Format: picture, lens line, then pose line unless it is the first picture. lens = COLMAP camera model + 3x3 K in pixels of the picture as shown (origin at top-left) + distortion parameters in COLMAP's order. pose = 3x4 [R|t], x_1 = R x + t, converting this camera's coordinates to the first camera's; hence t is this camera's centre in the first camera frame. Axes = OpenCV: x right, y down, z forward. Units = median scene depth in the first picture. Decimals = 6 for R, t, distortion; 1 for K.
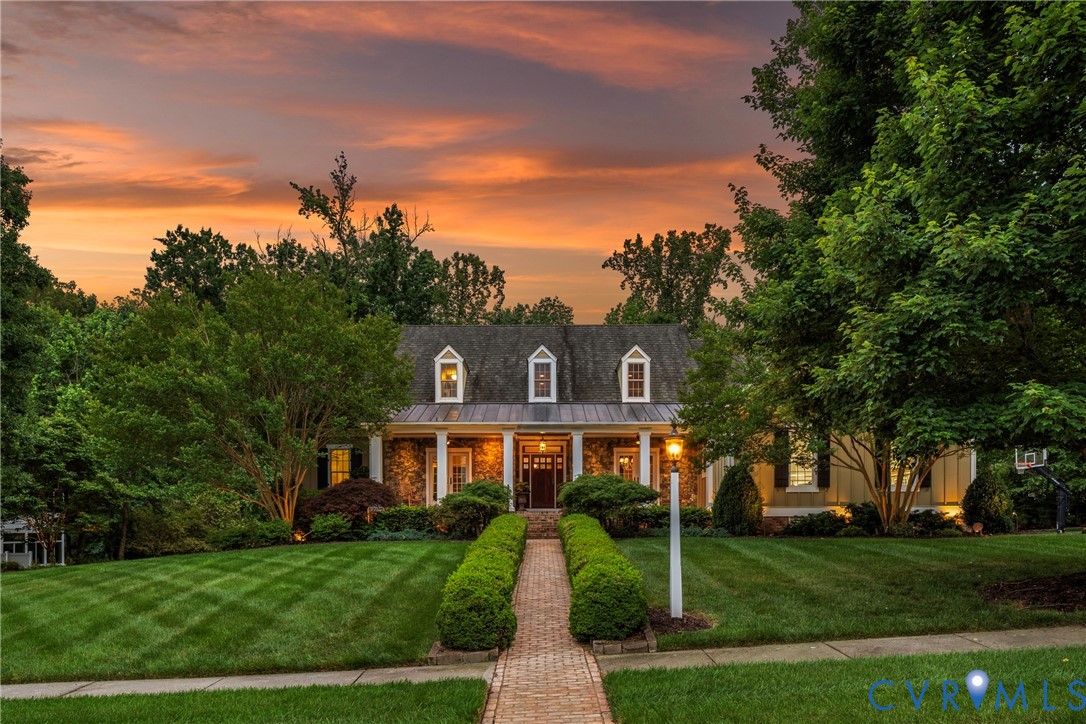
lens RADIAL K [[739.6, 0, 545.2], [0, 739.6, 358.9], [0, 0, 1]] dist [-0.007618, 0.007963]
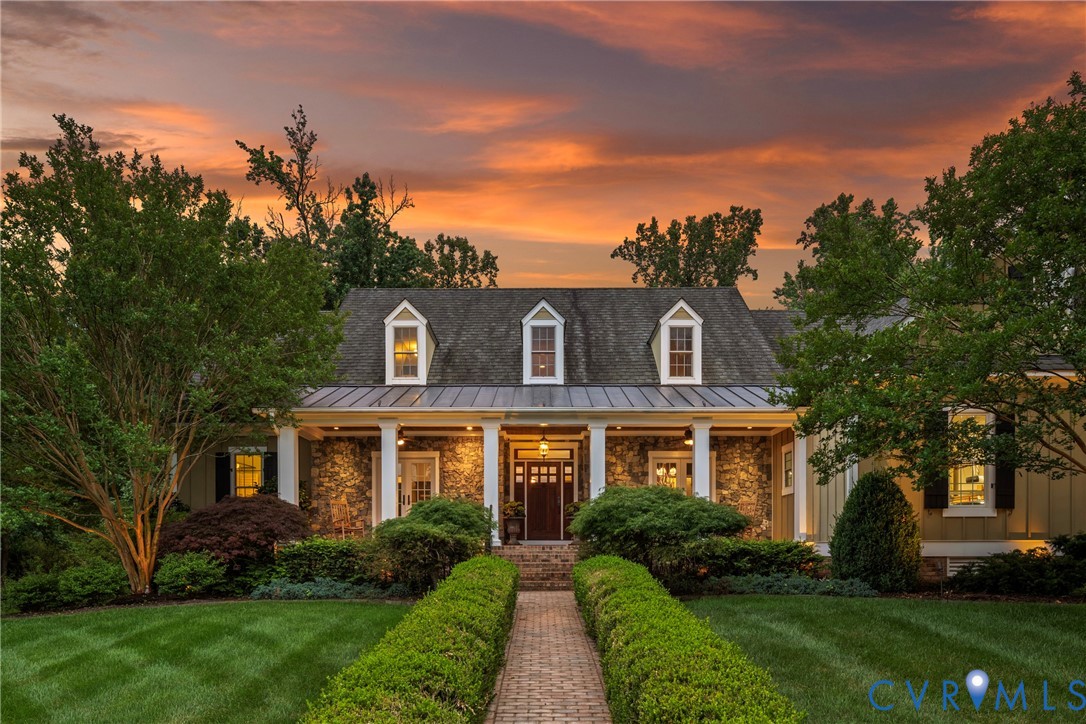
lens RADIAL K [[821.7, 0, 546.2], [0, 821.7, 373.4], [0, 0, 1]] dist [-0.008835, 0.001361]
pose [[0.999999, 0.000356, 0.001554, -0.002653], [-0.000366, 0.999981, 0.006172, 0.049288], [-0.001552, -0.006173, 0.999980, 0.275677]]
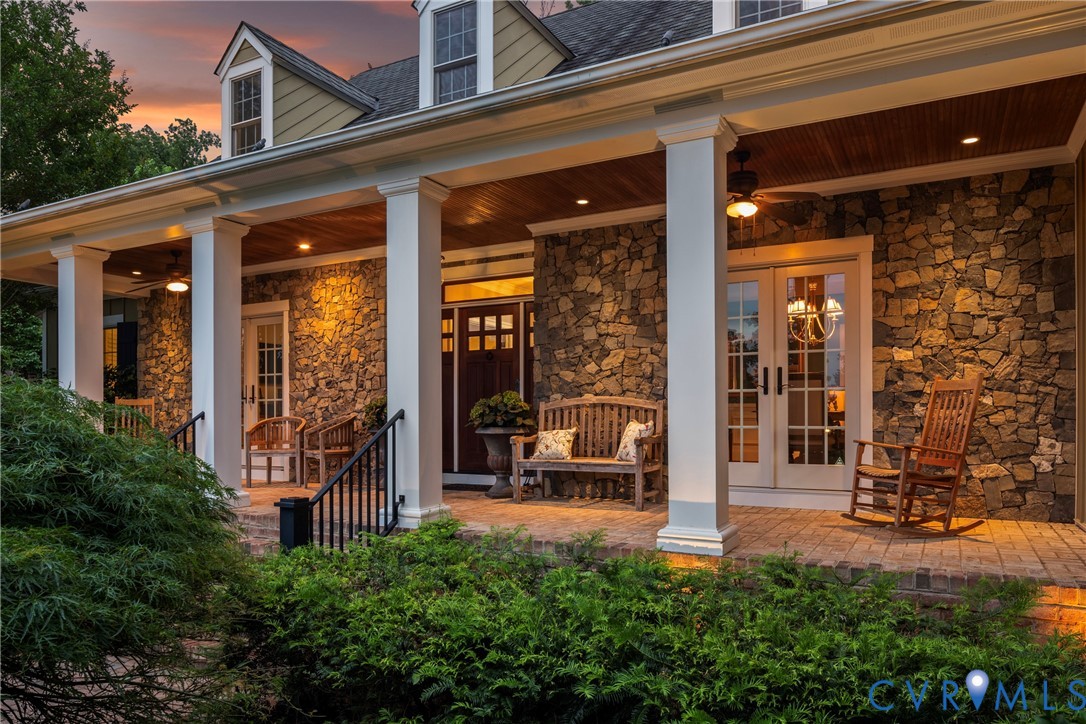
lens RADIAL K [[739.6, 0, 545.0], [0, 739.6, 352.7], [0, 0, 1]] dist [-0.007618, 0.007963]
pose [[0.881337, -0.043989, -0.470437, 0.191931], [0.110104, 0.987367, 0.113948, 0.133189], [0.459481, -0.152224, 0.875046, 0.838524]]
